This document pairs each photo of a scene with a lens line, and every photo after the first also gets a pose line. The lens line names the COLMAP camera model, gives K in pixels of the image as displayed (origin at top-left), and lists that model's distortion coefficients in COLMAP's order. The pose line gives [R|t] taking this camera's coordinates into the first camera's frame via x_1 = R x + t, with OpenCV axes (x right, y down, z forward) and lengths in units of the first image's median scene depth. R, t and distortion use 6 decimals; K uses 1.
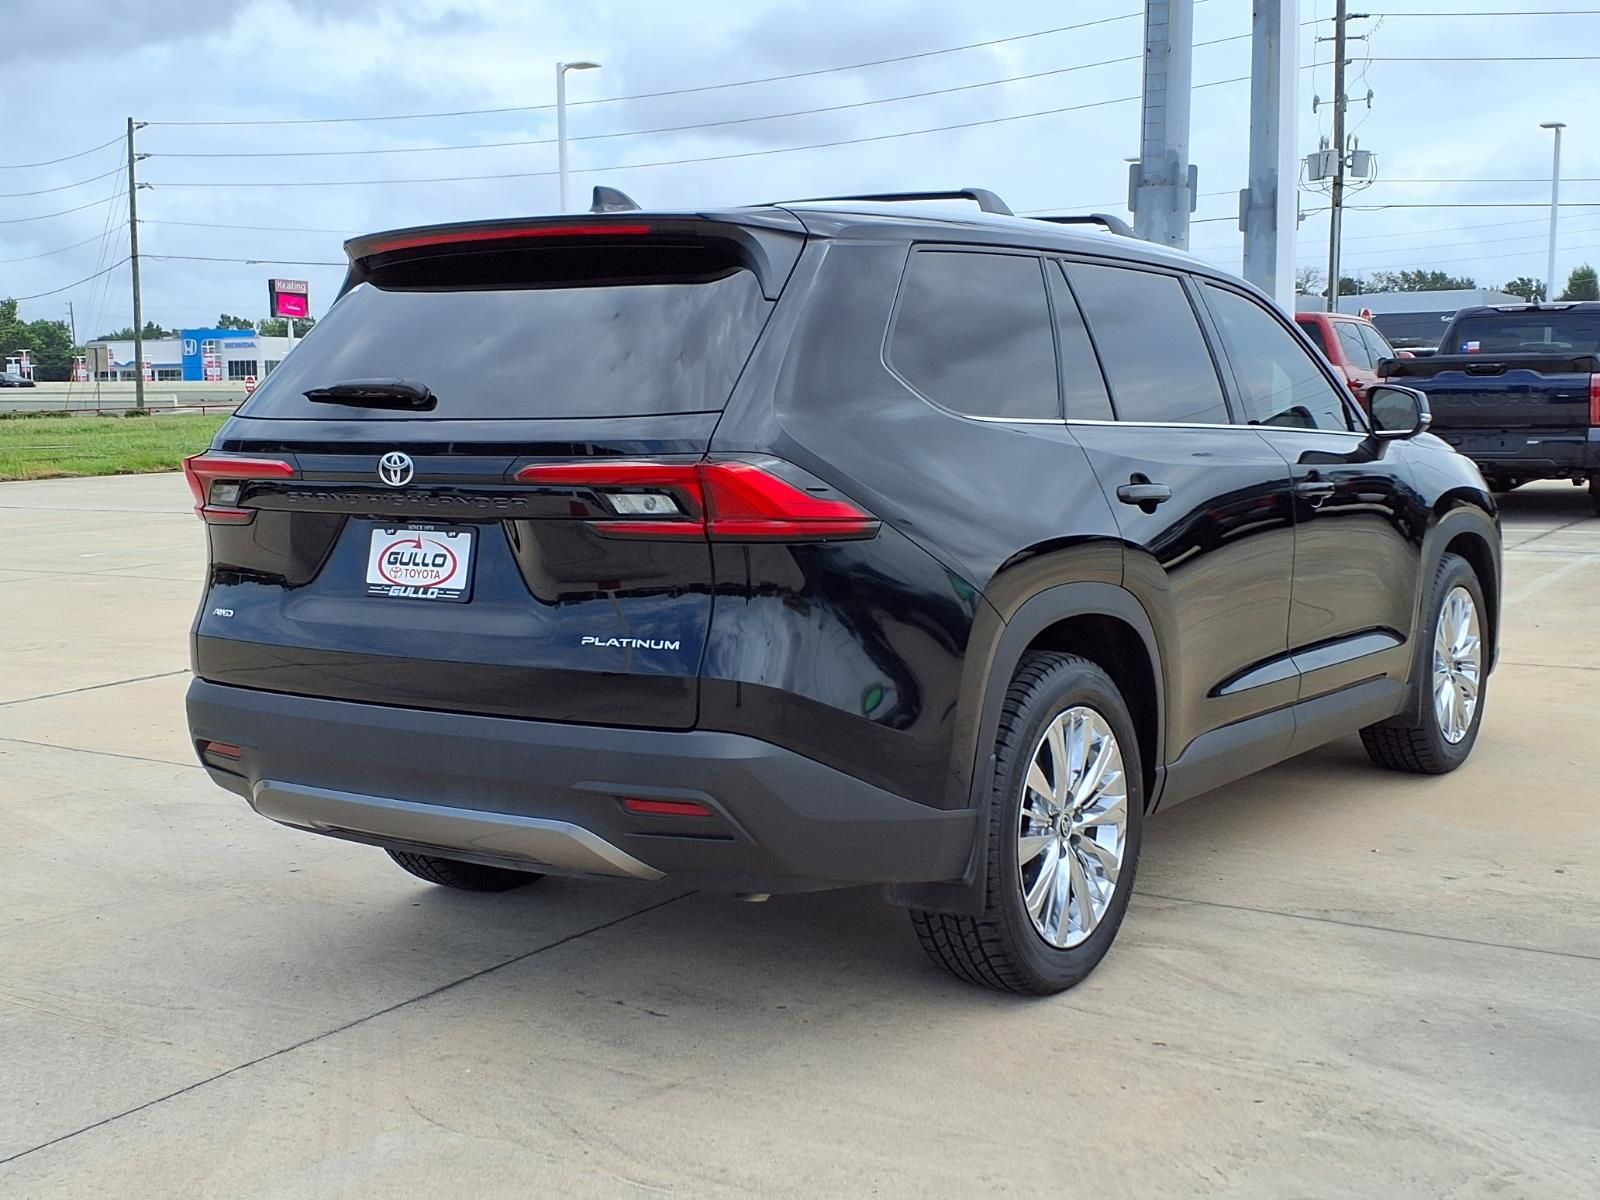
lens RADIAL K [[1918.4, 0, 788.6], [0, 1918.4, 575.7], [0, 0, 1]] dist [0.228931, -0.654121]
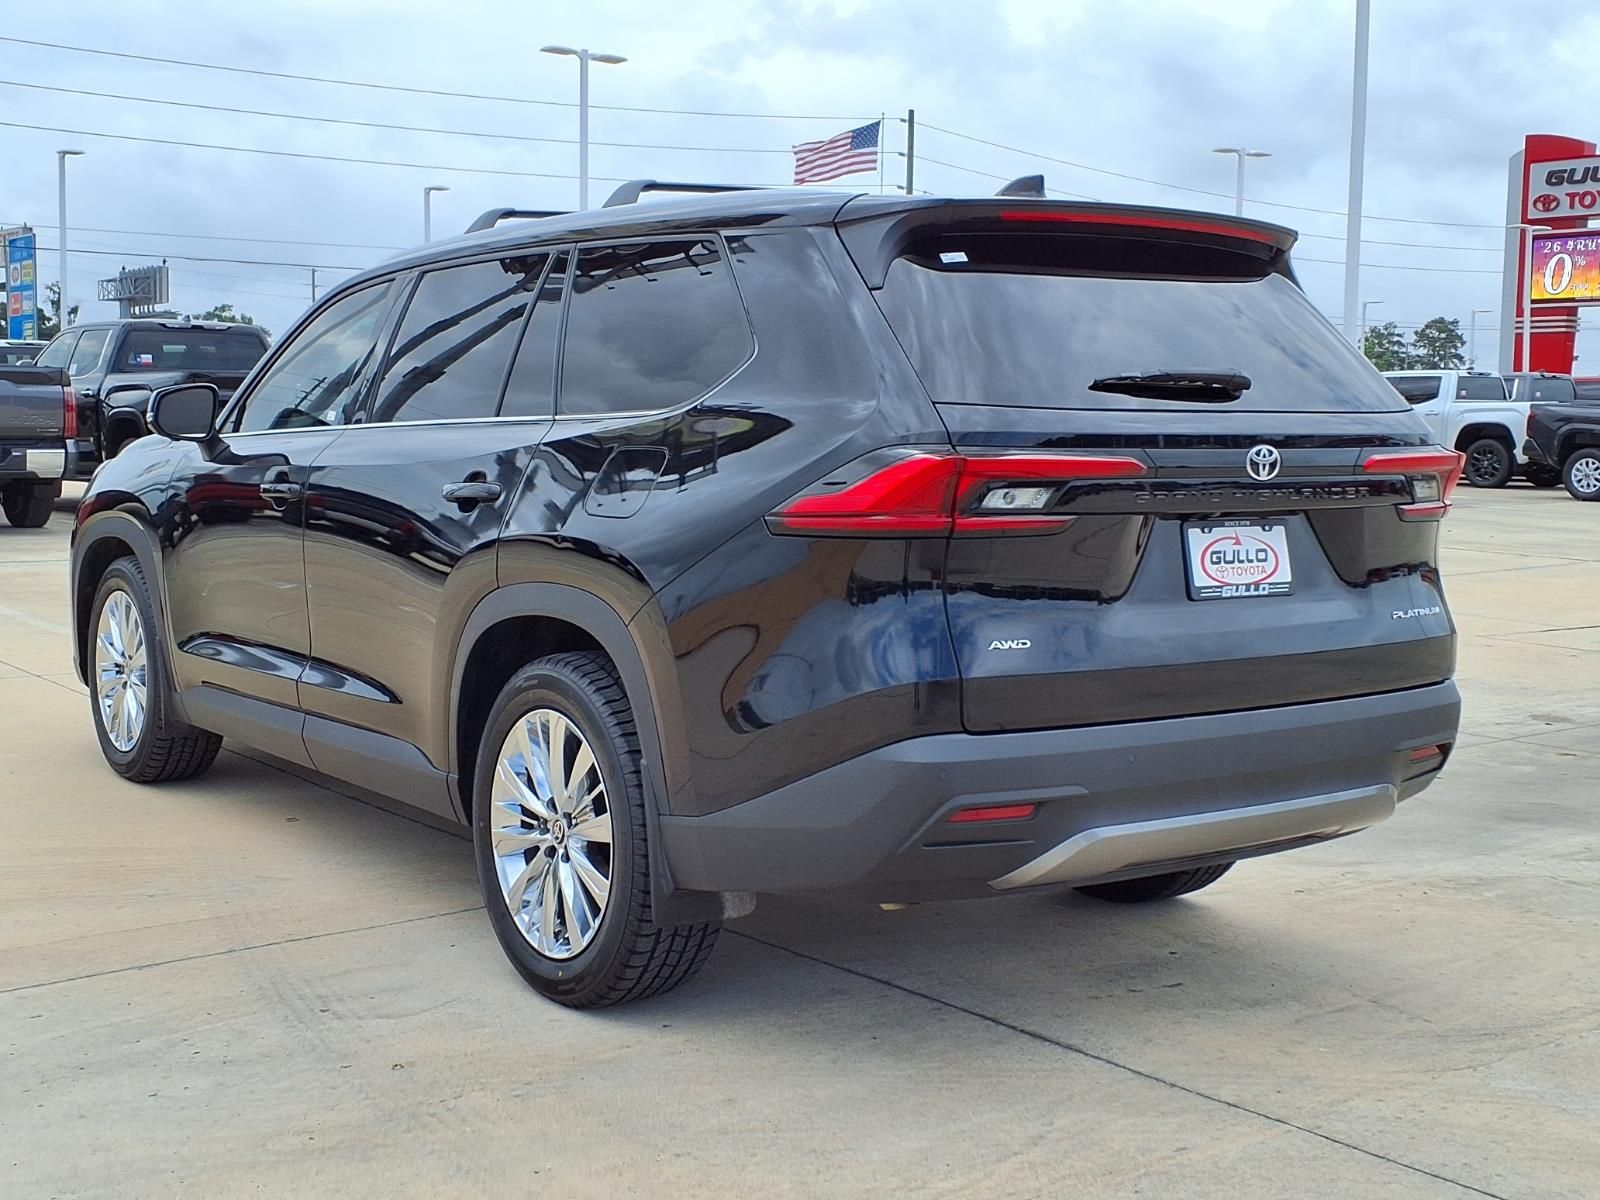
lens RADIAL K [[1918.4, 0, 788.6], [0, 1918.4, 575.7], [0, 0, 1]] dist [0.228931, -0.654121]
pose [[0.339324, -0.061394, 0.938664, -1.171994], [0.068822, 0.996814, 0.040318, -0.053129], [-0.938149, 0.050920, 0.342468, 0.874241]]
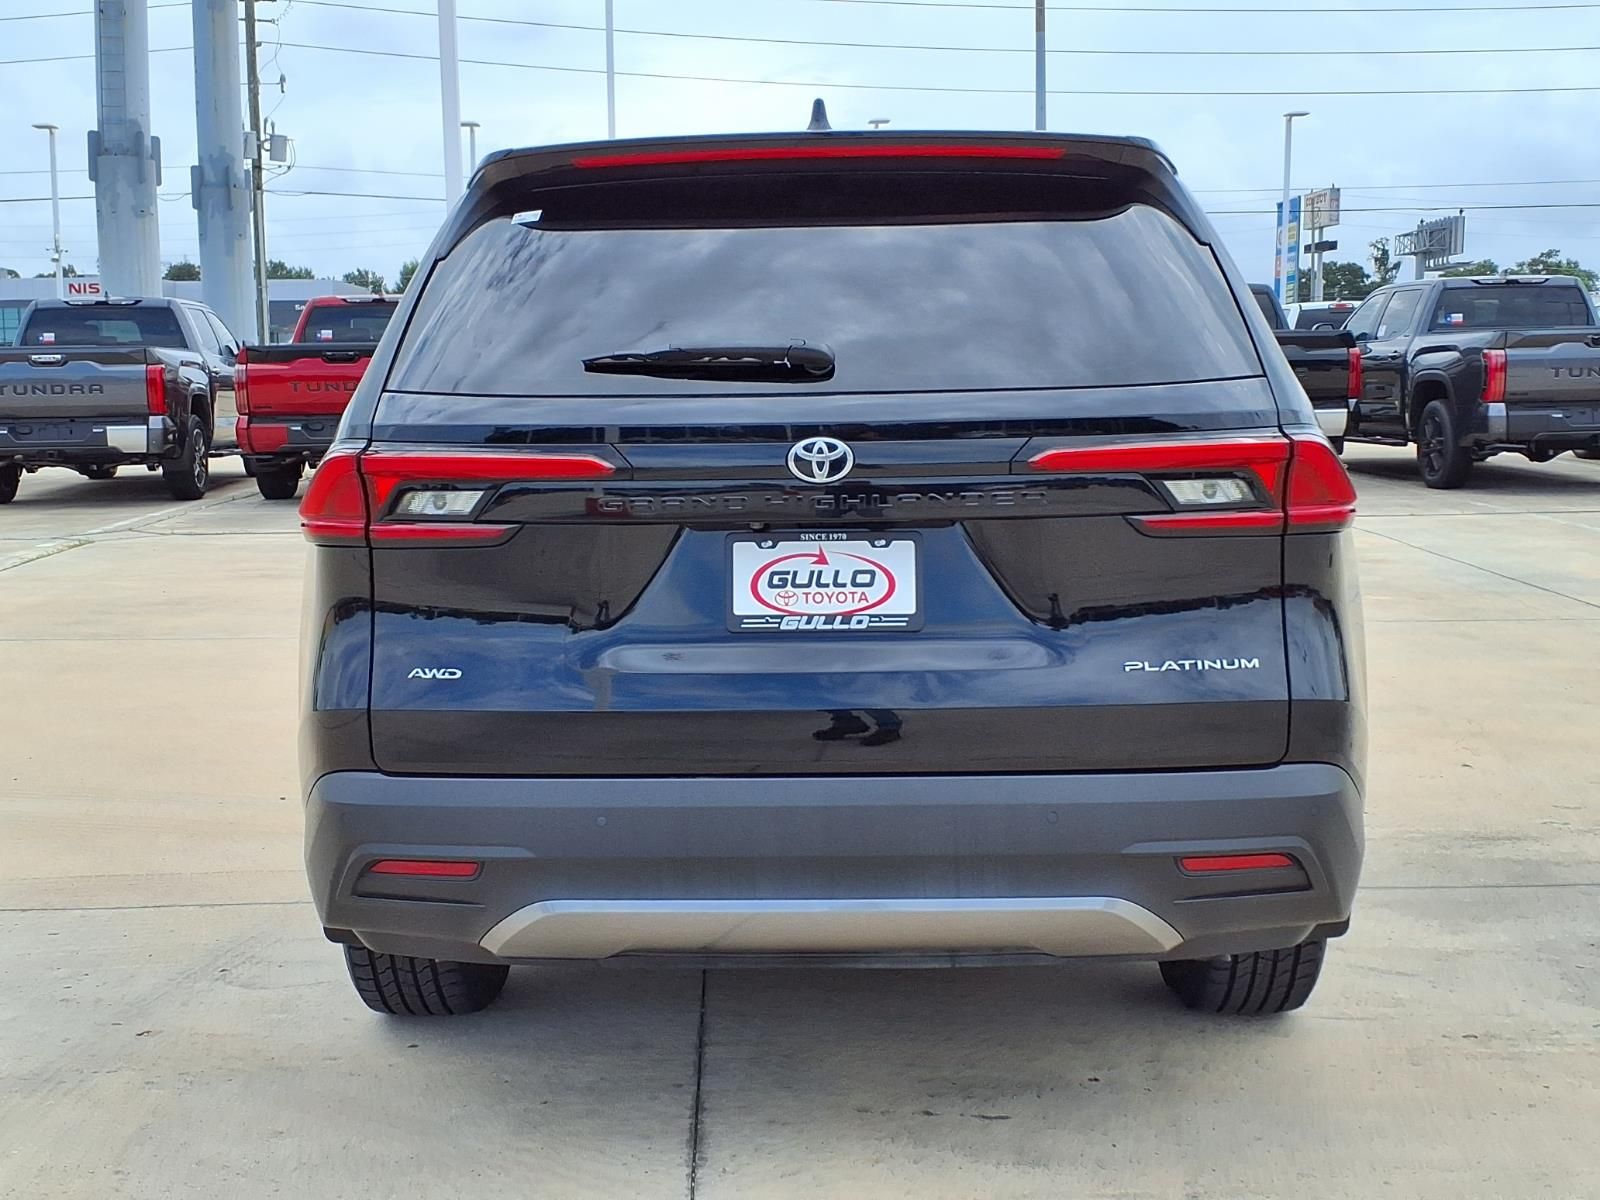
lens RADIAL K [[1918.4, 0, 788.6], [0, 1918.4, 575.7], [0, 0, 1]] dist [0.228931, -0.654121]
pose [[0.842871, -0.057593, 0.535025, -0.601181], [0.053828, 0.998293, 0.022662, -0.027292], [-0.535417, 0.009698, 0.844532, 0.370184]]
